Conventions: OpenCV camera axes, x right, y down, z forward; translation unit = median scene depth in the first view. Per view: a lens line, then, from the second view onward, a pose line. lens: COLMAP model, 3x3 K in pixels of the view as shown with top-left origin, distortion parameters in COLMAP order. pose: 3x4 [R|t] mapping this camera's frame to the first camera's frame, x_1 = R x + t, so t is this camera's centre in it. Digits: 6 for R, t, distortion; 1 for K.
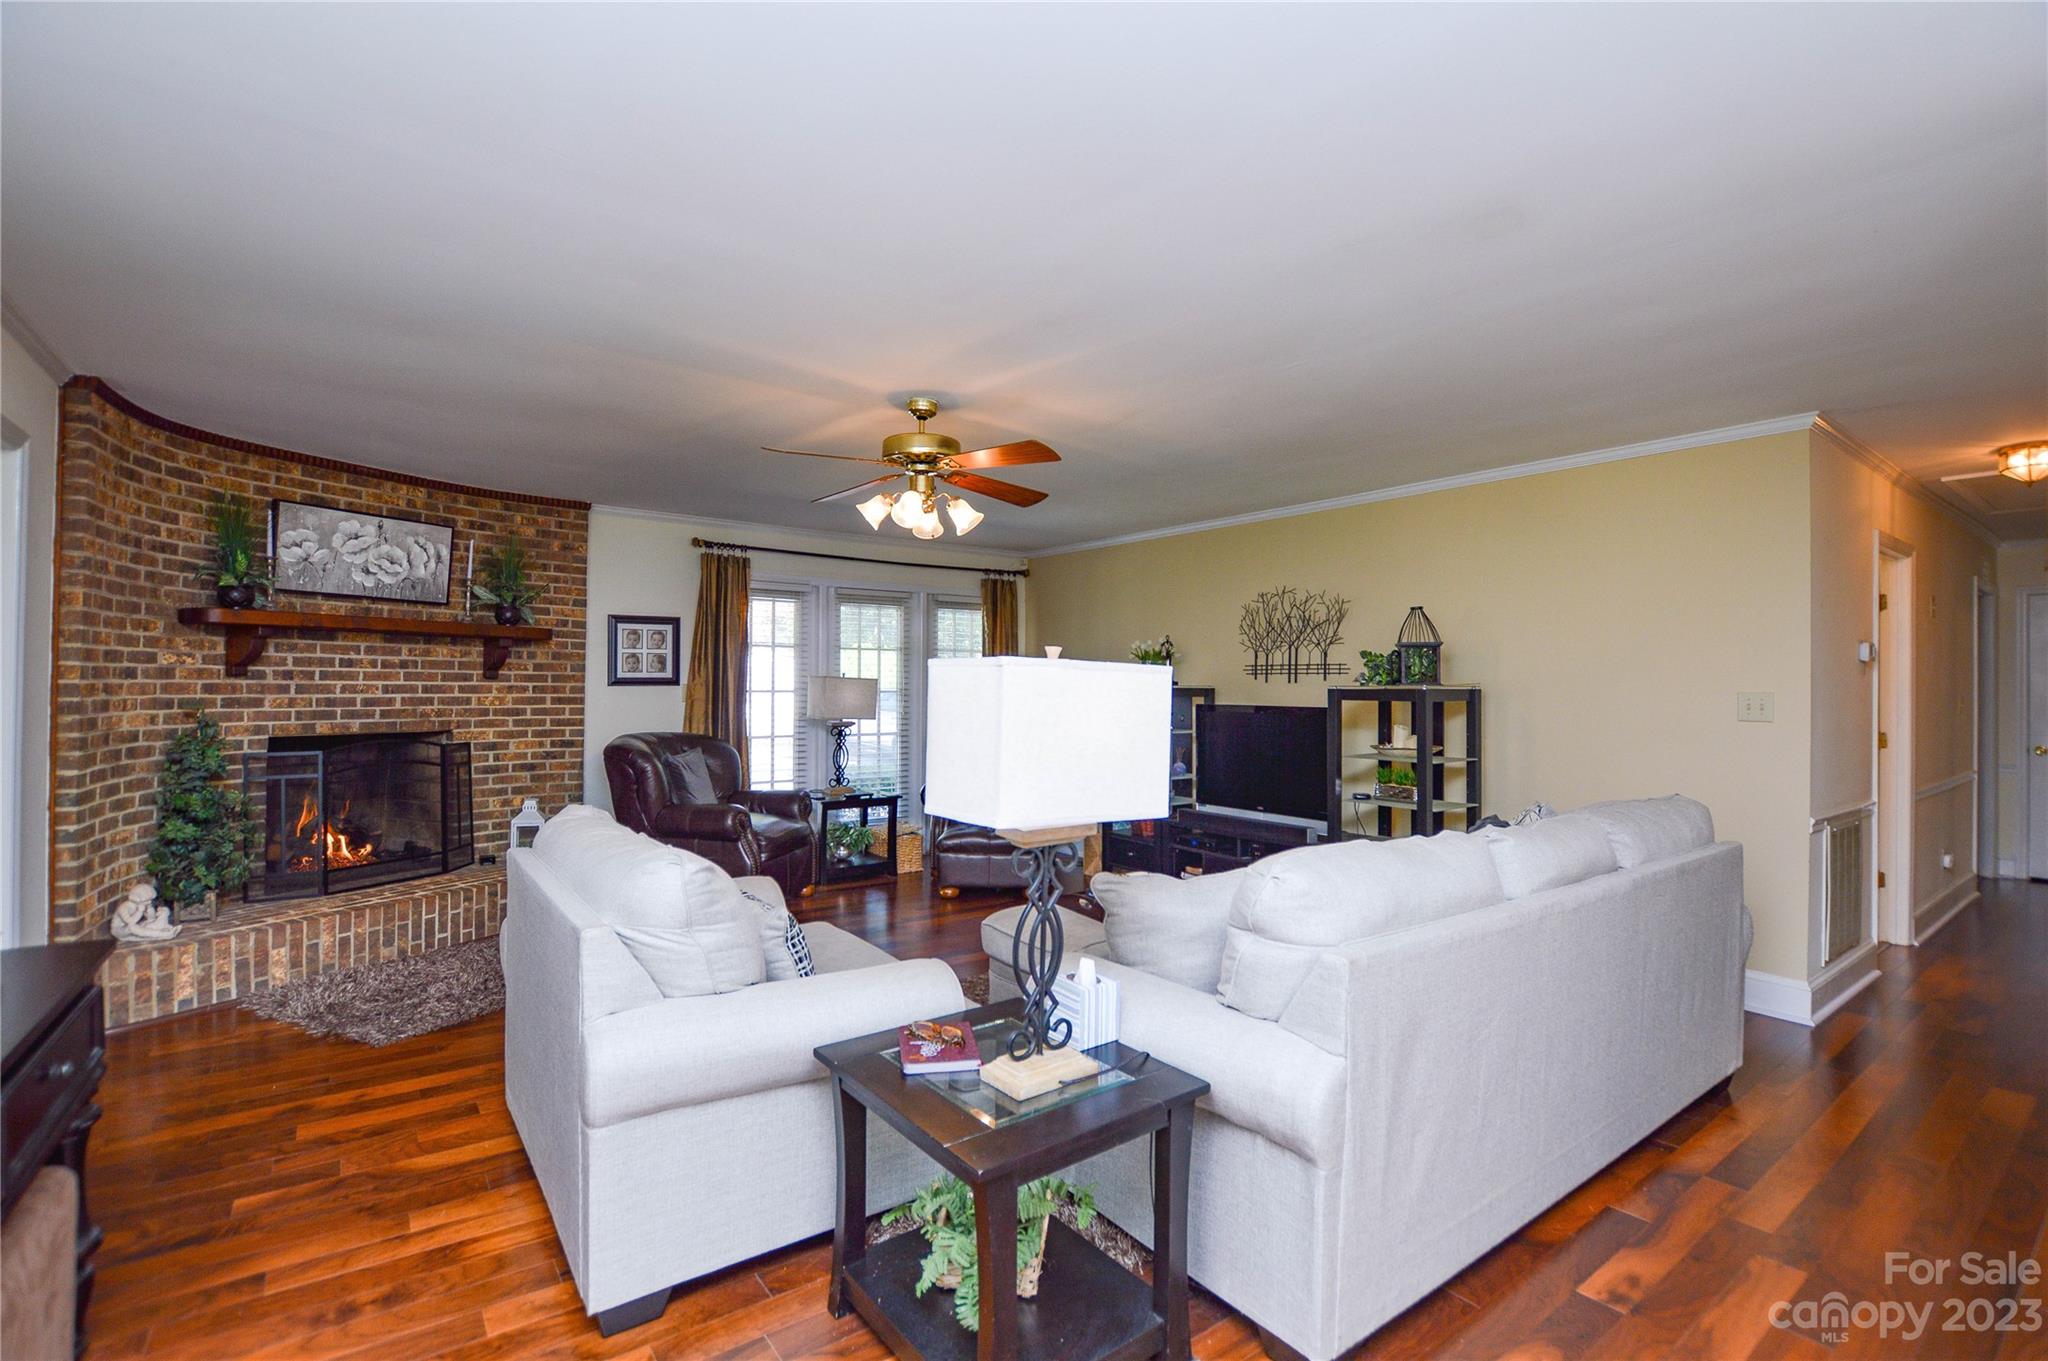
lens RADIAL K [[931.8, 0, 1016.2], [0, 931.8, 674.4], [0, 0, 1]] dist [-0.024065, 0.000302]
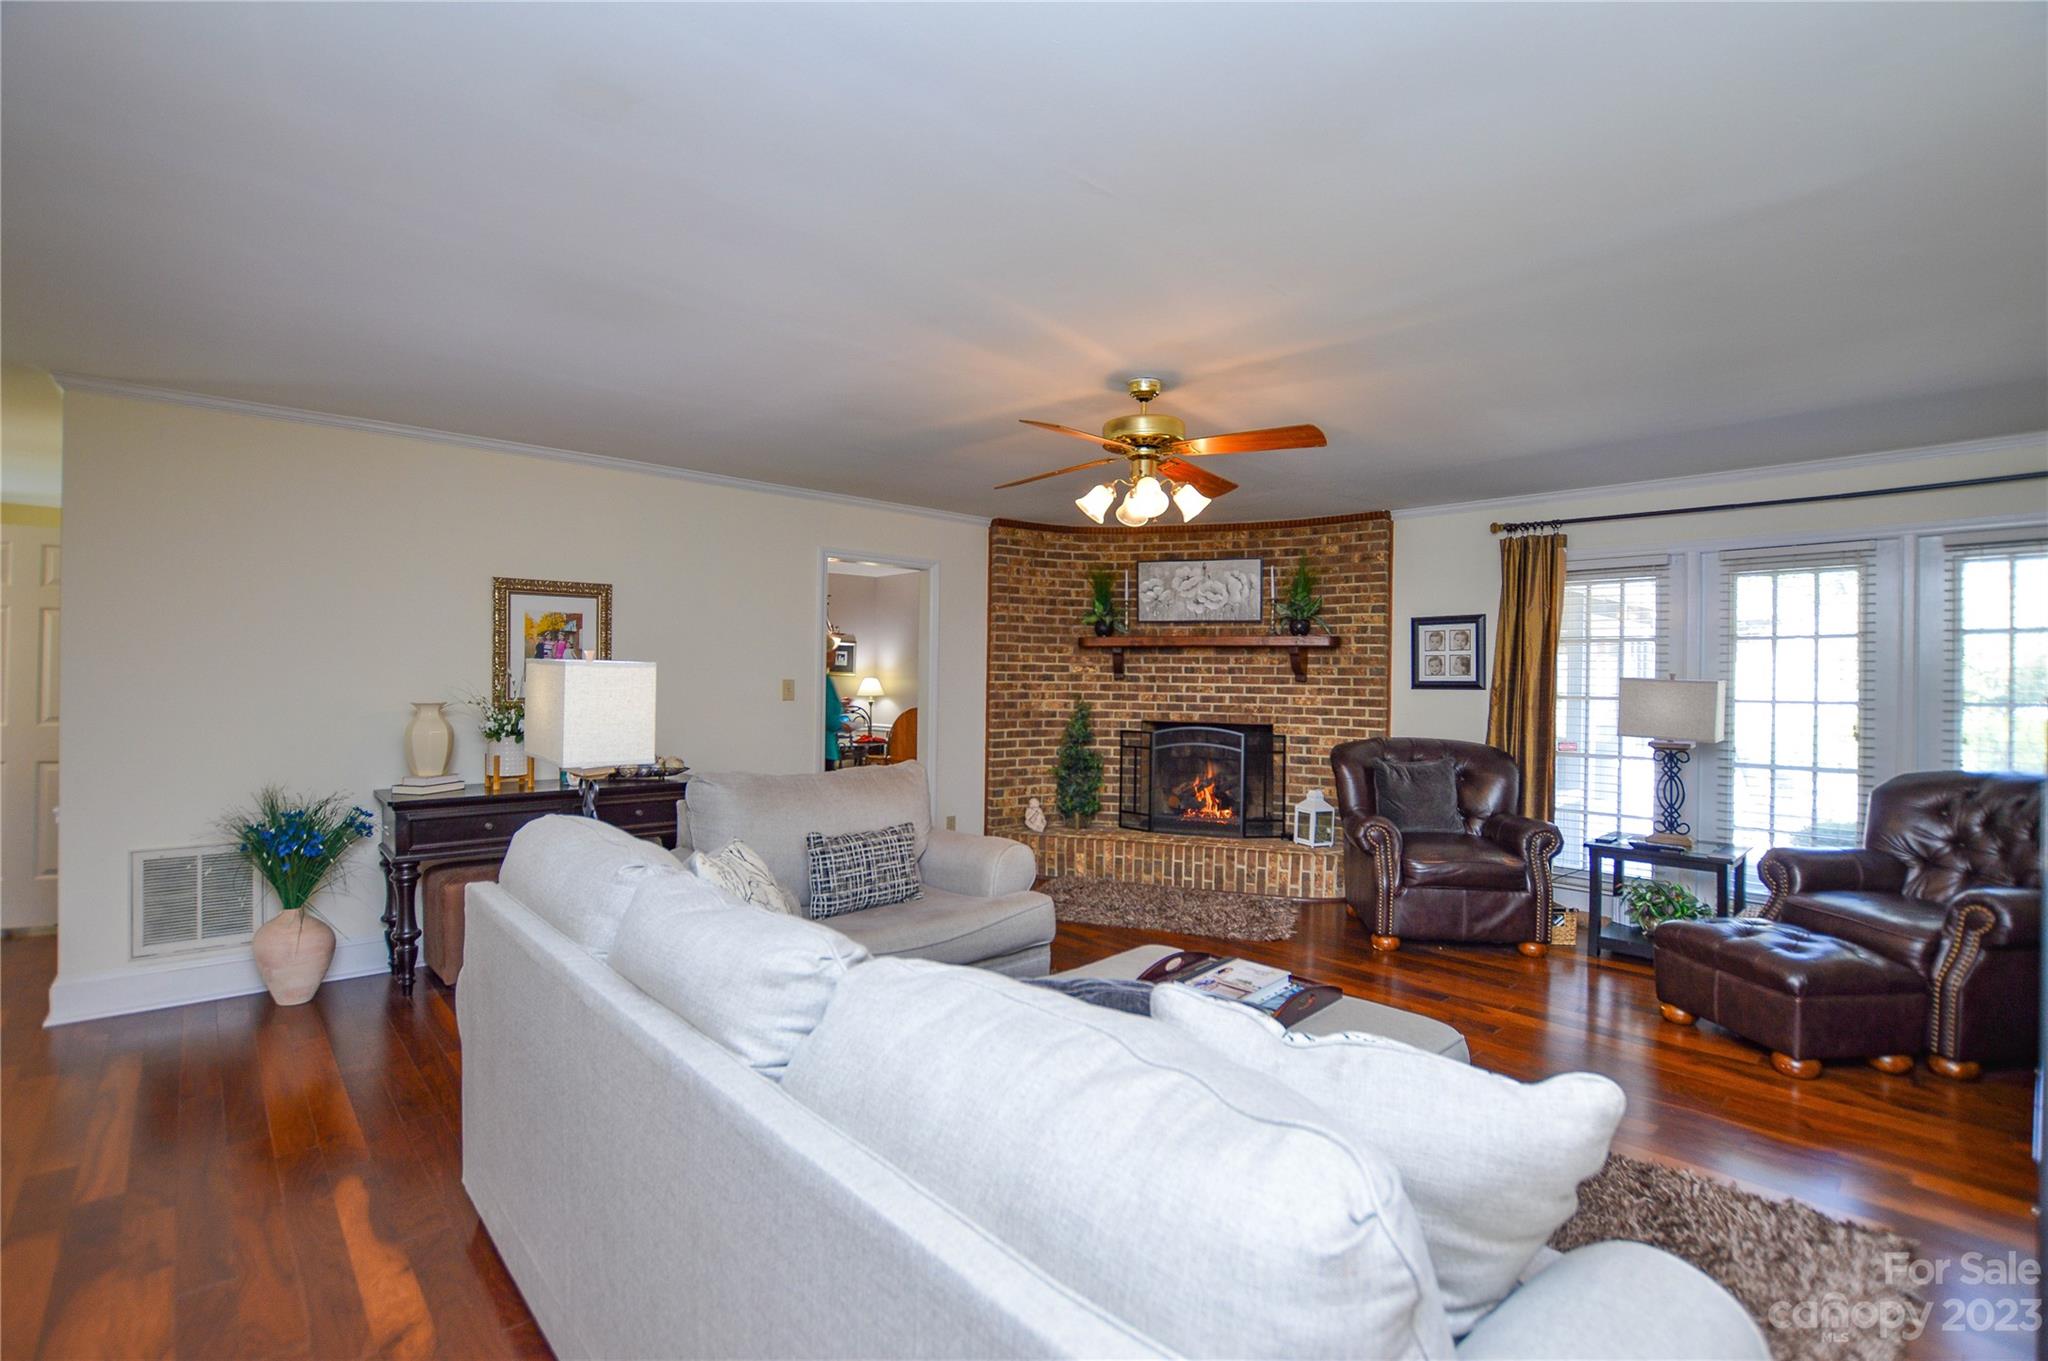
lens RADIAL K [[931.8, 0, 1006.7], [0, 931.8, 674.4], [0, 0, 1]] dist [-0.024065, 0.000302]
pose [[0.111103, -0.007680, -0.993779, 0.592545], [0.000796, 0.999971, -0.007638, 0.004125], [0.993809, 0.000058, 0.111106, 0.541263]]
